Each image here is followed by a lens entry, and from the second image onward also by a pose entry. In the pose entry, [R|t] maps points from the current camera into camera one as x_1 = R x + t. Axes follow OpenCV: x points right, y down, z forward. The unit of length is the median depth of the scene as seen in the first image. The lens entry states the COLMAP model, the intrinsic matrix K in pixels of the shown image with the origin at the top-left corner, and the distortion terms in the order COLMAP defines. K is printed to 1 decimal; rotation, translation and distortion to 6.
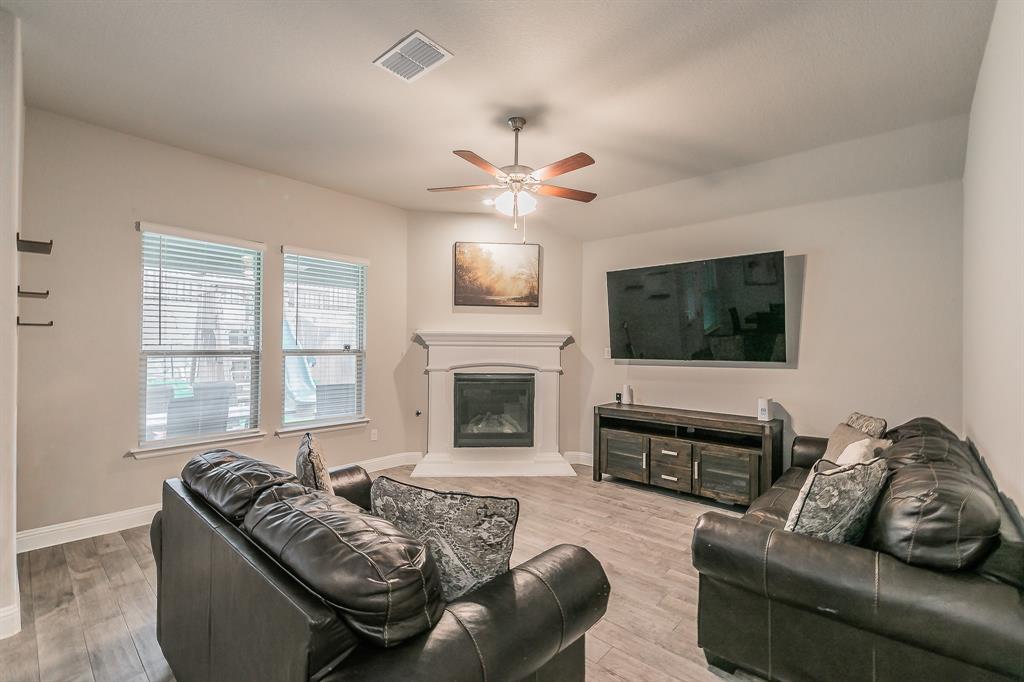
lens RADIAL K [[442.3, 0, 509.0], [0, 442.3, 341.8], [0, 0, 1]] dist [-0.000898, -0.001337]
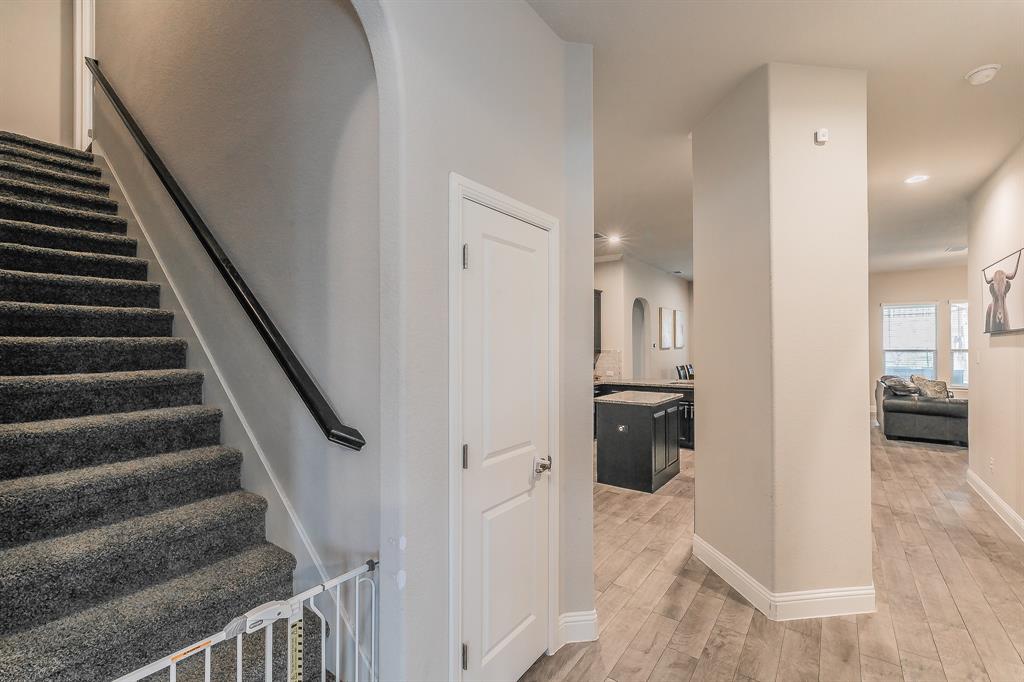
lens RADIAL K [[442.3, 0, 510.6], [0, 442.3, 346.5], [0, 0, 1]] dist [-0.000898, -0.001337]
pose [[0.092874, -0.010722, -0.995620, 1.203749], [0.010693, 0.999895, -0.009771, 0.000657], [0.995620, -0.009738, 0.092979, -1.118911]]
